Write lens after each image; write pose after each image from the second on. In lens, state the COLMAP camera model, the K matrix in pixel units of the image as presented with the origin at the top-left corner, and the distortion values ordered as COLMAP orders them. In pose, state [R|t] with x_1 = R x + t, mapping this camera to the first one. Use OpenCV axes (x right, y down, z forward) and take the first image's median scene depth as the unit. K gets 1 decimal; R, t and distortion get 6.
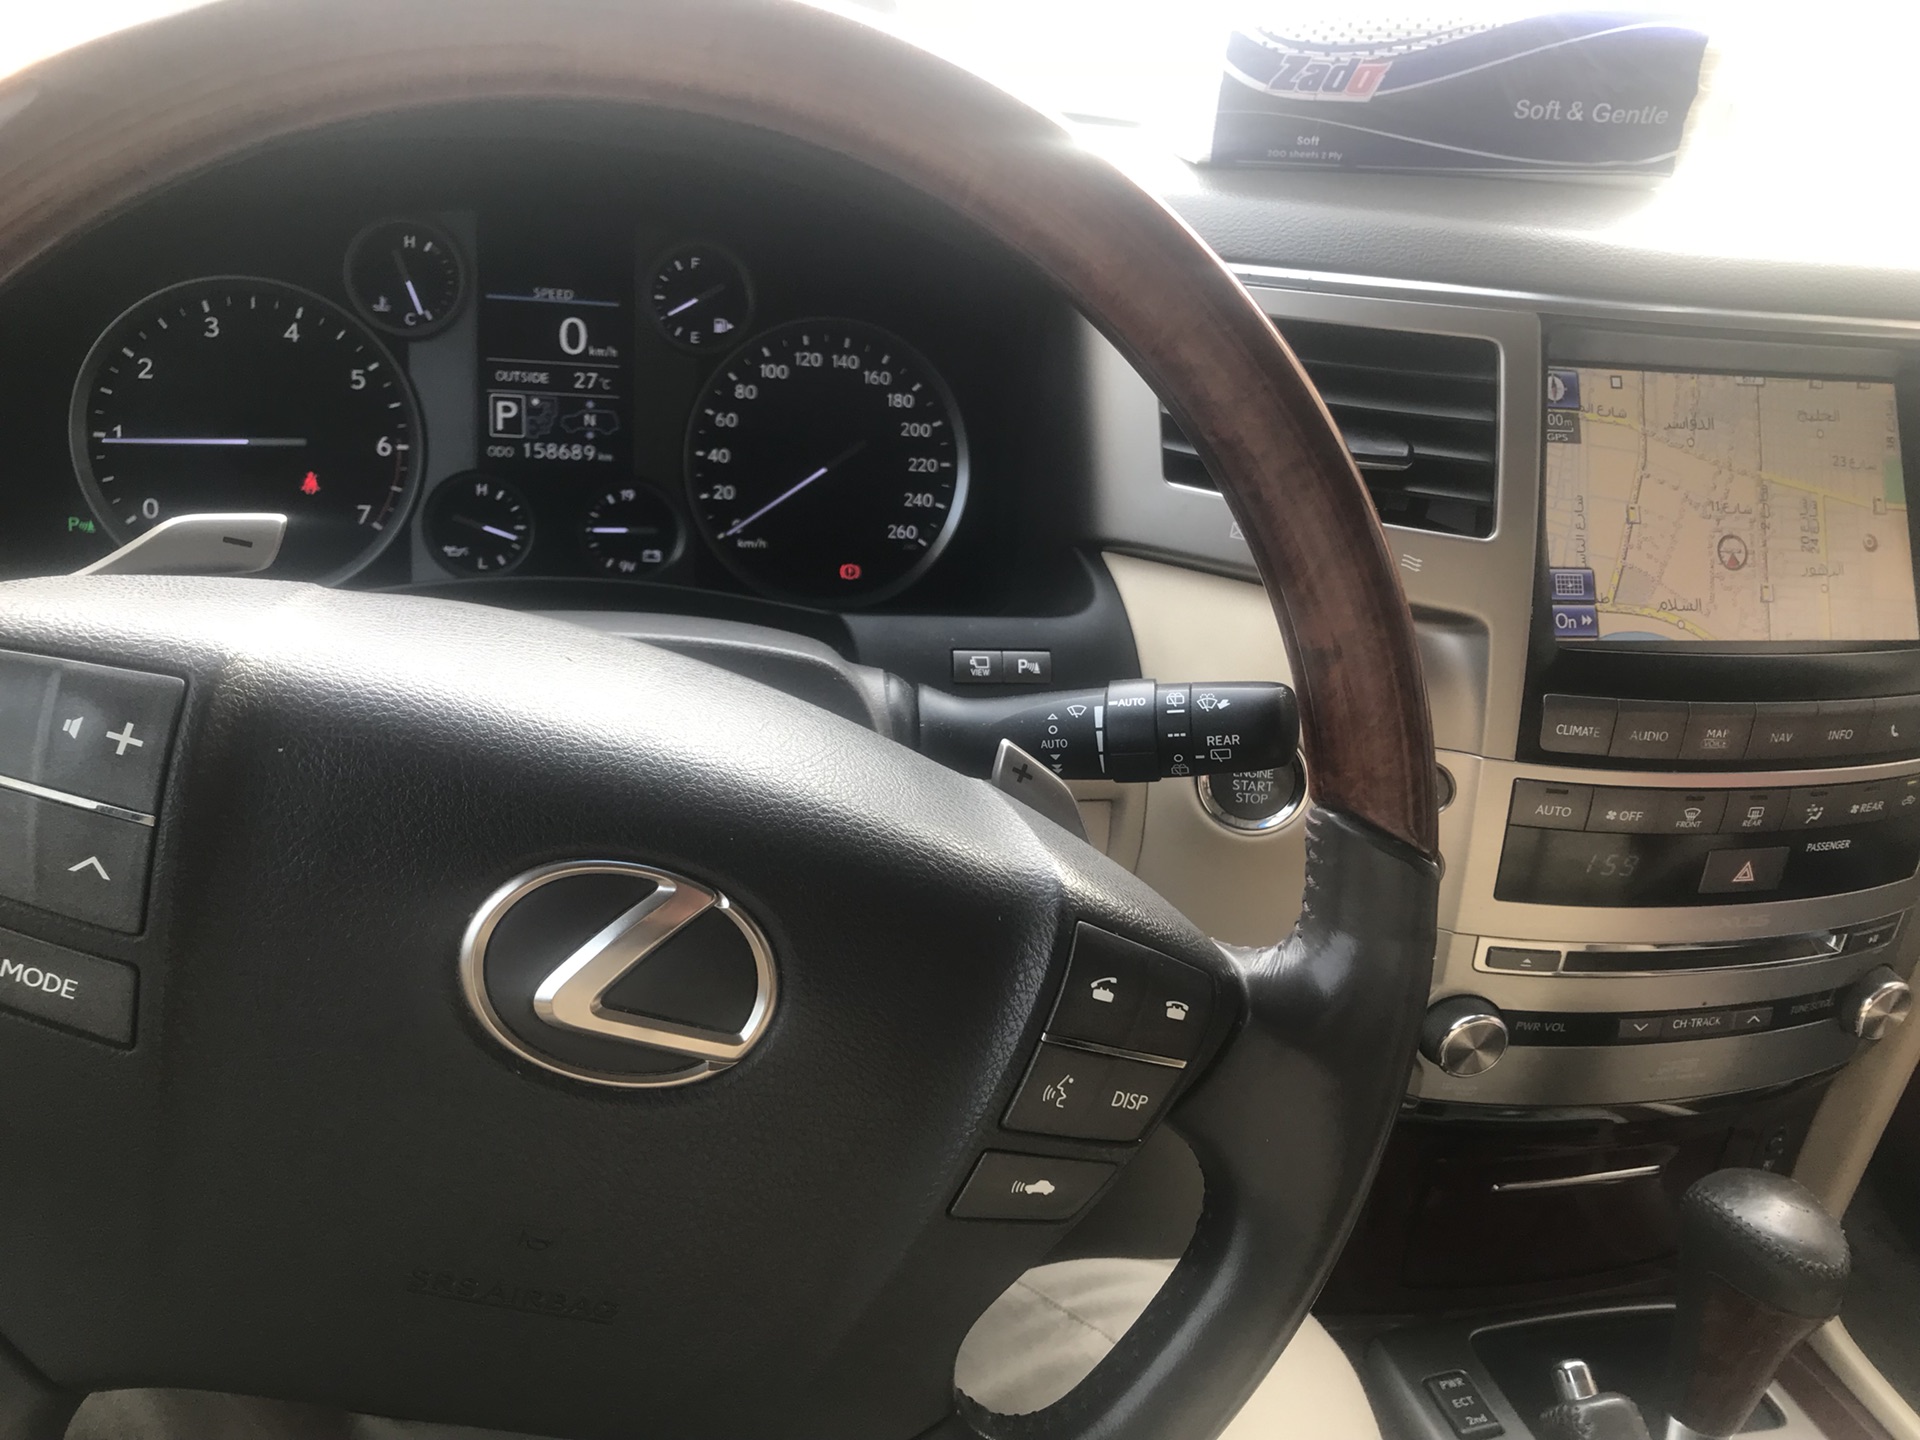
lens RADIAL K [[1582.8, 0, 950.9], [0, 1582.8, 717.0], [0, 0, 1]] dist [0.044486, -0.078767]
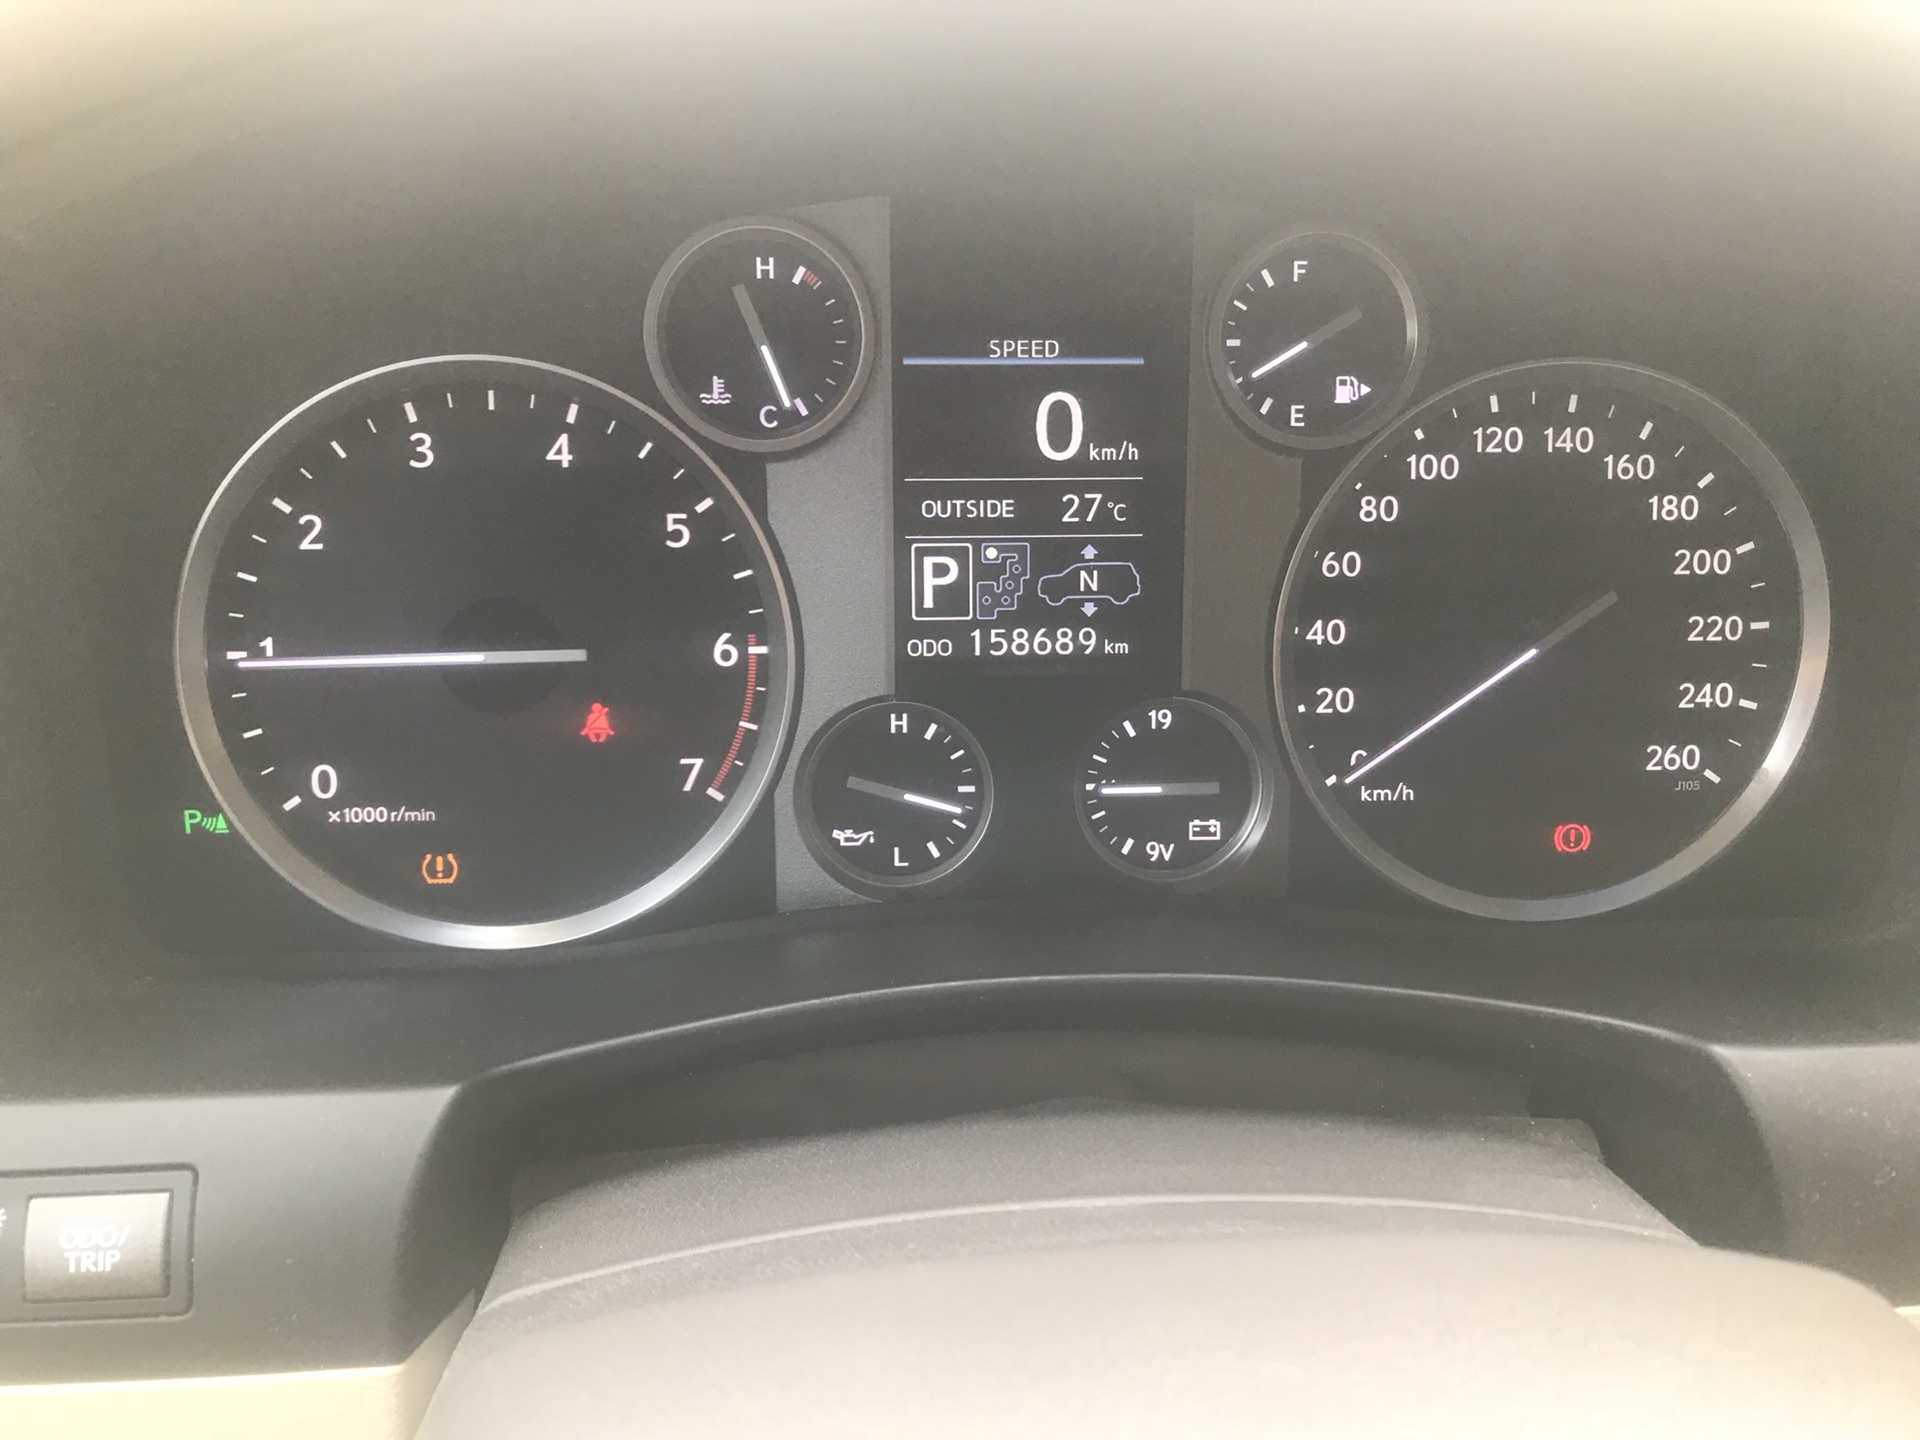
lens RADIAL K [[1580.8, 0, 962.5], [0, 1580.8, 748.5], [0, 0, 1]] dist [0.078611, -0.158813]
pose [[0.979153, -0.010487, -0.202855, -0.168683], [0.012046, 0.999907, 0.006454, -0.140442], [0.202768, -0.008763, 0.979188, 0.489551]]
